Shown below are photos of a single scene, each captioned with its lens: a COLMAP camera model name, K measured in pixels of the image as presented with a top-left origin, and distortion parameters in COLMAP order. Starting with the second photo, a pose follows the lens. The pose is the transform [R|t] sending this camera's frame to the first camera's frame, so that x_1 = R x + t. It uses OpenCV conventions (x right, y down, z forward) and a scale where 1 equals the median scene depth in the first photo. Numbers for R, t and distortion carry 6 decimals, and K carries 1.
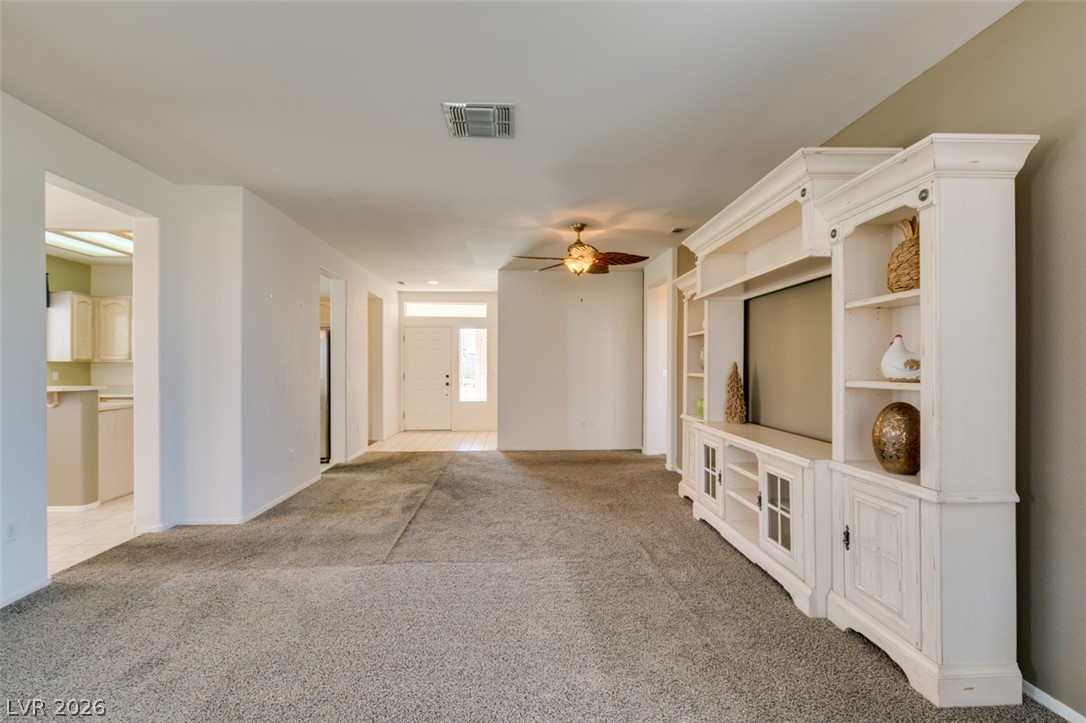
lens RADIAL K [[487.1, 0, 539.8], [0, 487.1, 365.3], [0, 0, 1]] dist [0.001624, -0.000230]
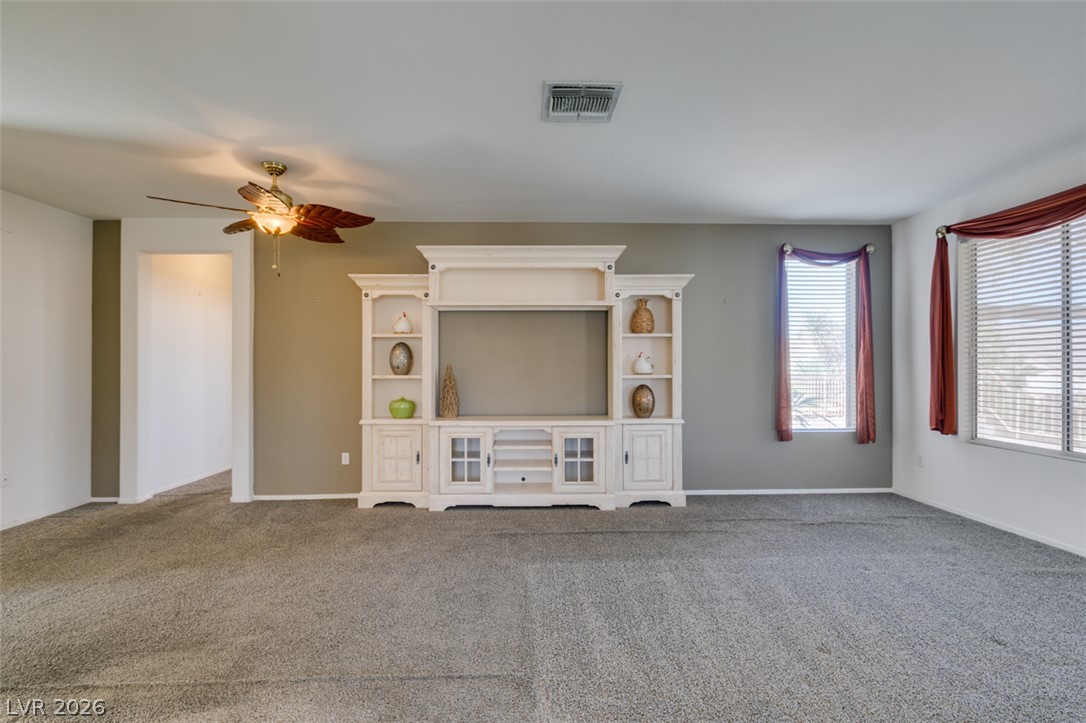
lens RADIAL K [[487.1, 0, 539.1], [0, 487.1, 364.4], [0, 0, 1]] dist [0.001624, -0.000230]
pose [[0.030712, 0.004103, 0.999520, -0.950588], [0.000241, 0.999992, -0.004112, -0.001970], [-0.999528, 0.000367, 0.030711, 0.956271]]
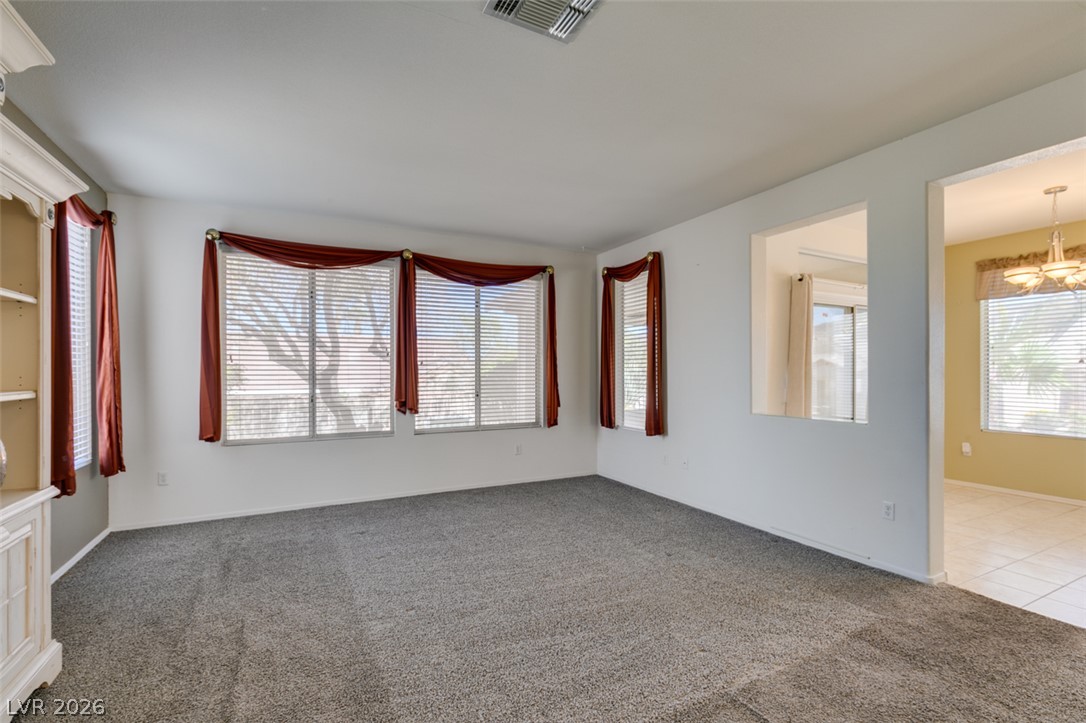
lens RADIAL K [[487.1, 0, 544.9], [0, 487.1, 373.1], [0, 0, 1]] dist [0.001624, -0.000230]
pose [[-0.915640, 0.000301, -0.401998, 0.139346], [0.000194, 1.000000, 0.000309, 0.000457], [0.401998, 0.000205, -0.915640, 1.448824]]
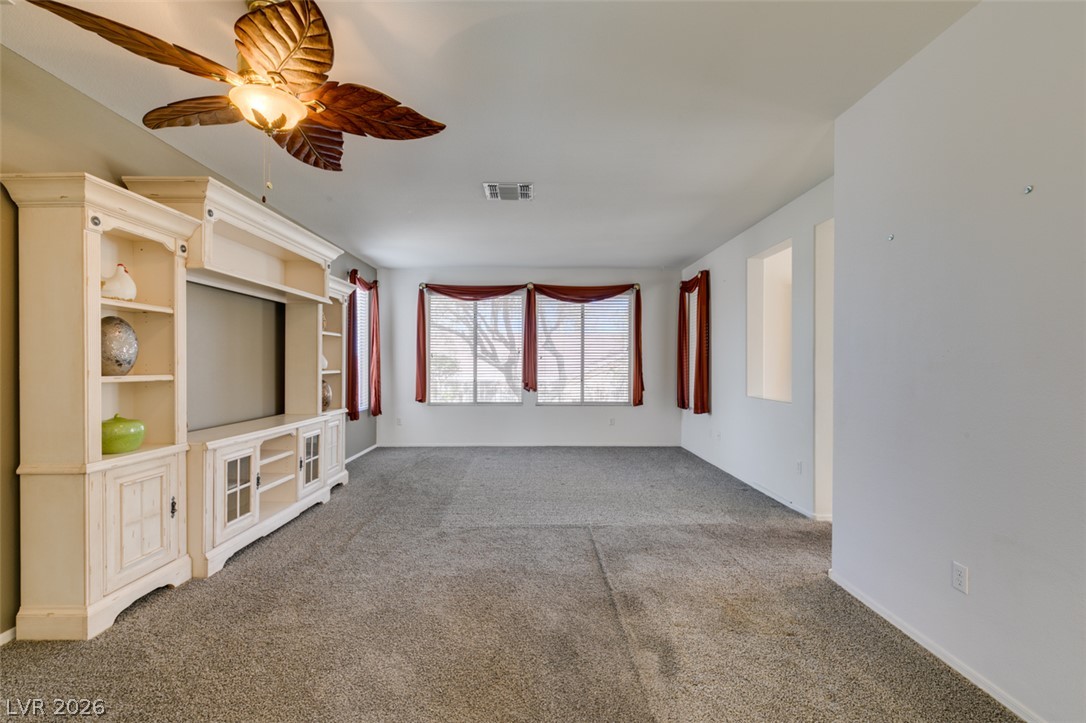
lens RADIAL K [[487.1, 0, 544.8], [0, 487.1, 364.2], [0, 0, 1]] dist [0.001624, -0.000230]
pose [[-0.999102, -0.004561, 0.042133, -0.256449], [-0.004613, 0.999989, -0.001140, 0.002480], [-0.042127, -0.001333, -0.999111, 2.195751]]
